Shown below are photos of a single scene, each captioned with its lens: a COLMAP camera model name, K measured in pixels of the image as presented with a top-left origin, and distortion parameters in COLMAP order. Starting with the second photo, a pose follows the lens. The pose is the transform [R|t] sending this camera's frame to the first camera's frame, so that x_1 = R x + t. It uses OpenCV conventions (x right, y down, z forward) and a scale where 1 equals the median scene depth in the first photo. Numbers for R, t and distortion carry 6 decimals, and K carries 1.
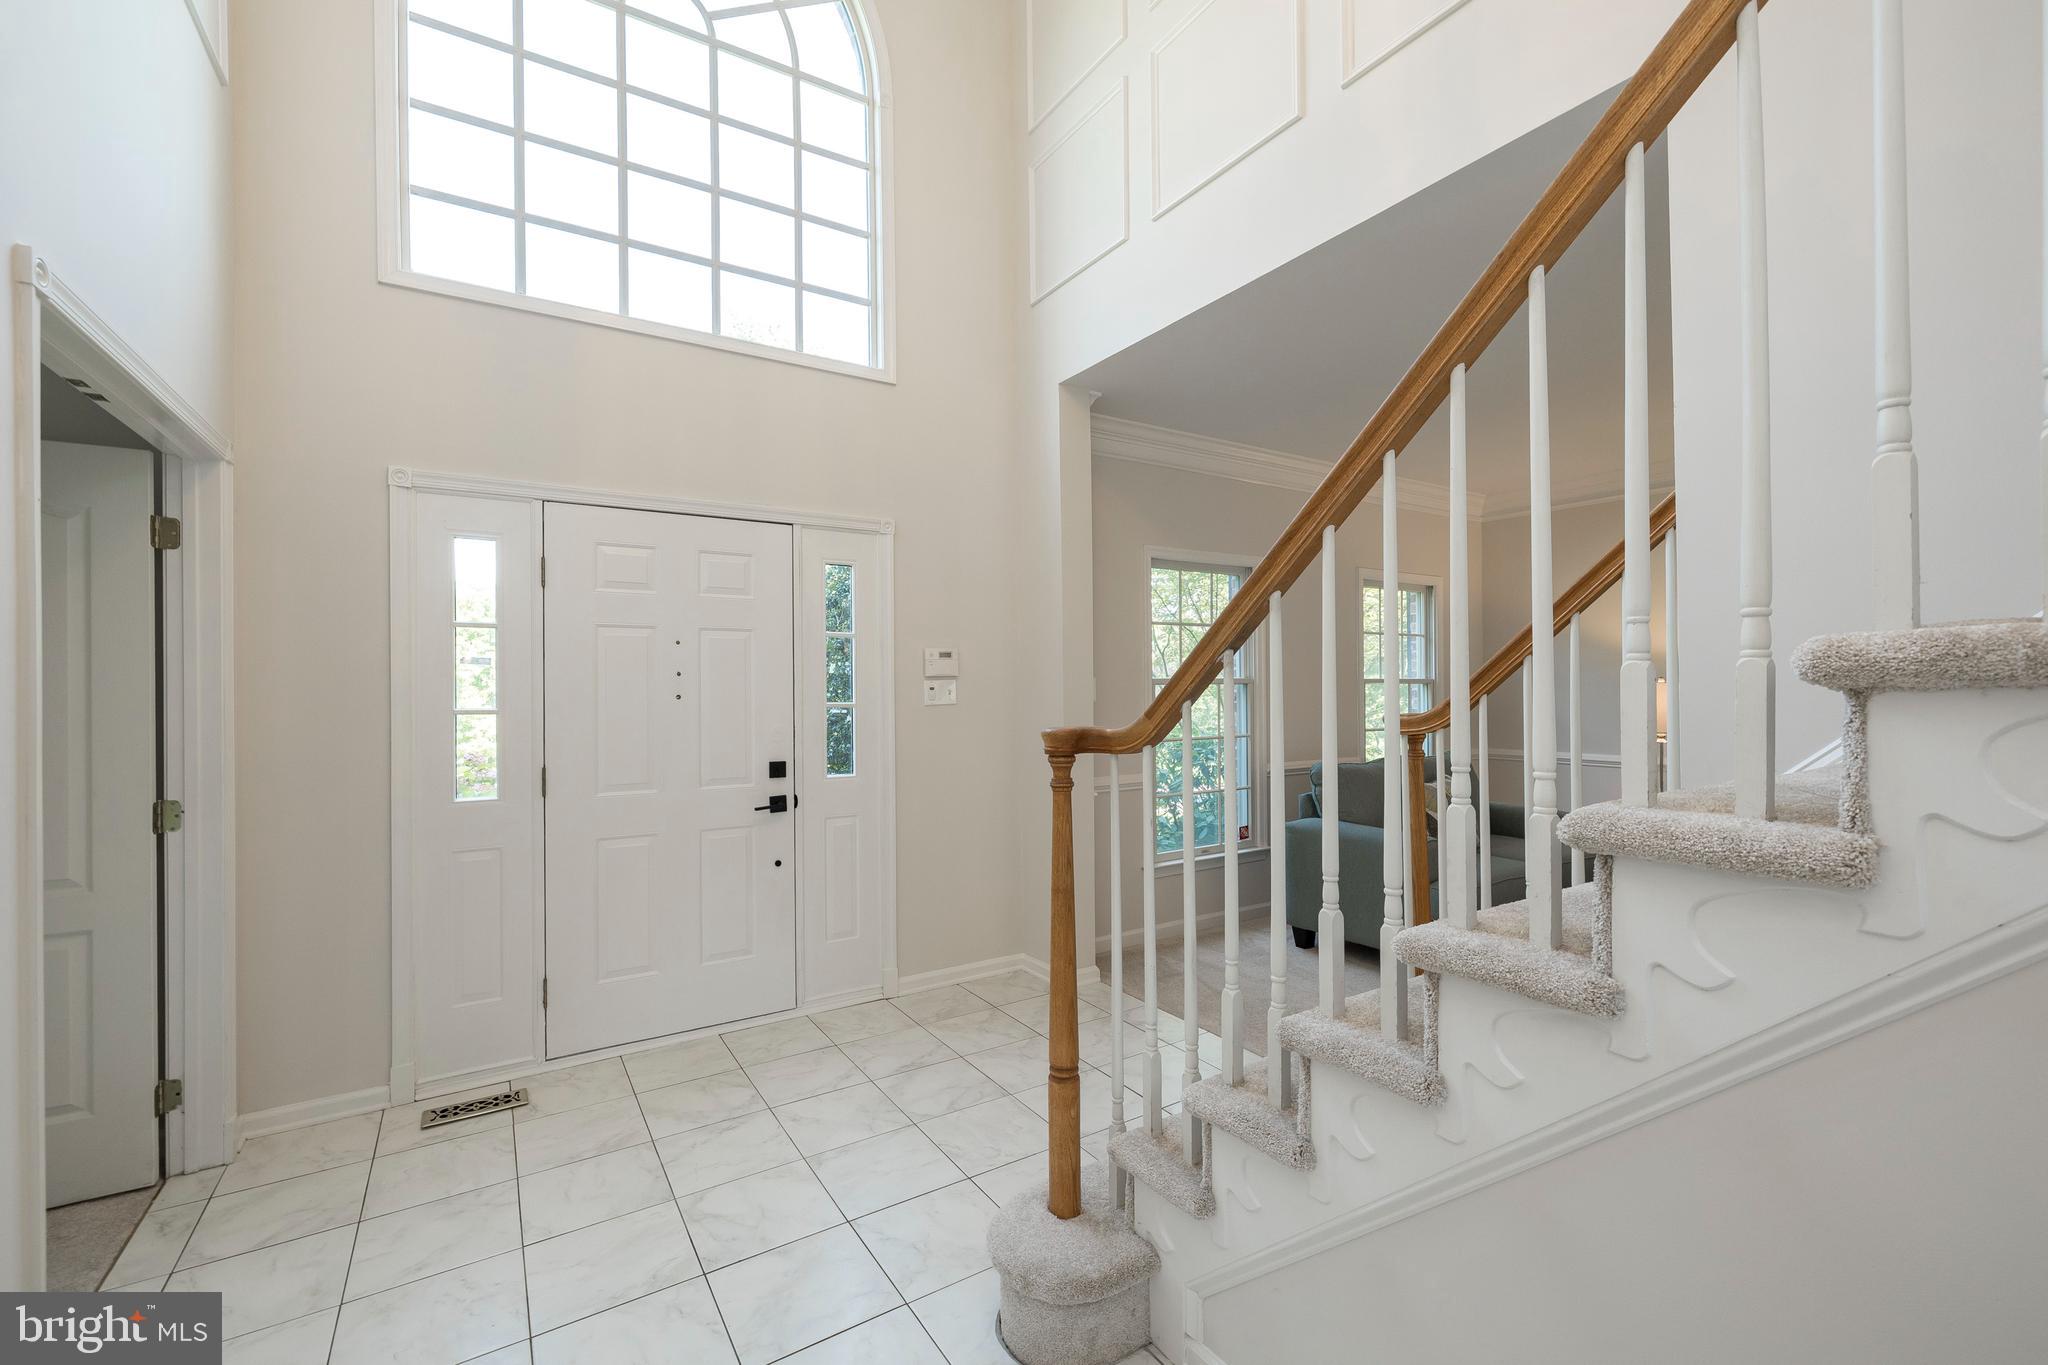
lens RADIAL K [[859.2, 0, 1026.4], [0, 859.2, 680.6], [0, 0, 1]] dist [0.000074, 0.000124]
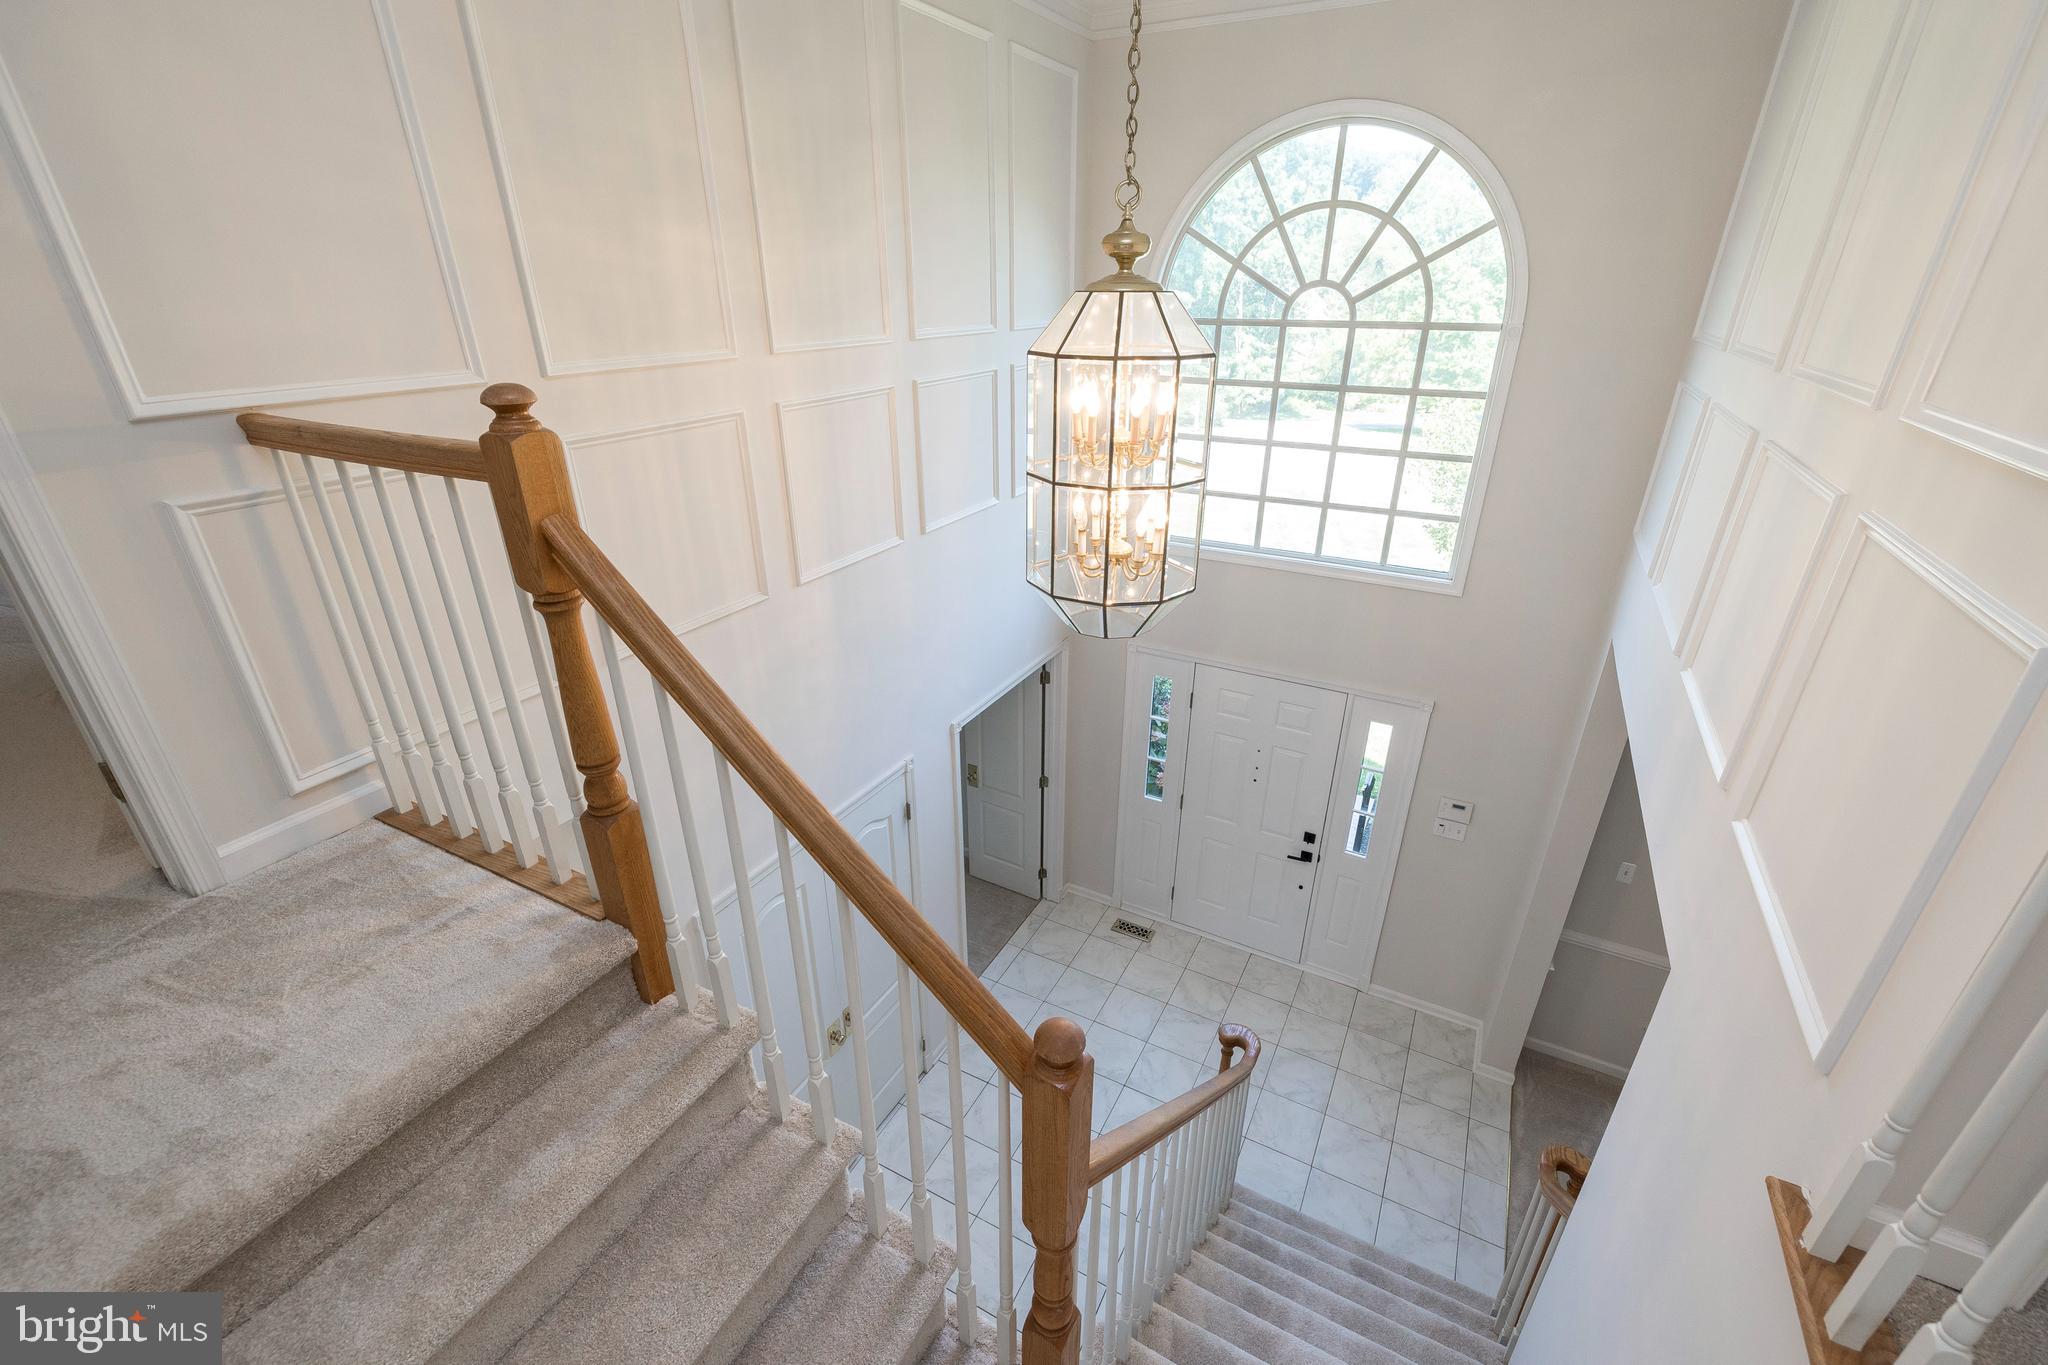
lens RADIAL K [[859.2, 0, 1021.0], [0, 859.2, 683.1], [0, 0, 1]] dist [0.000074, 0.000124]
pose [[0.486295, 0.376756, -0.788398, 0.565633], [0.001208, 0.901979, 0.431779, -0.810973], [0.873794, -0.210925, 0.438172, -0.058568]]
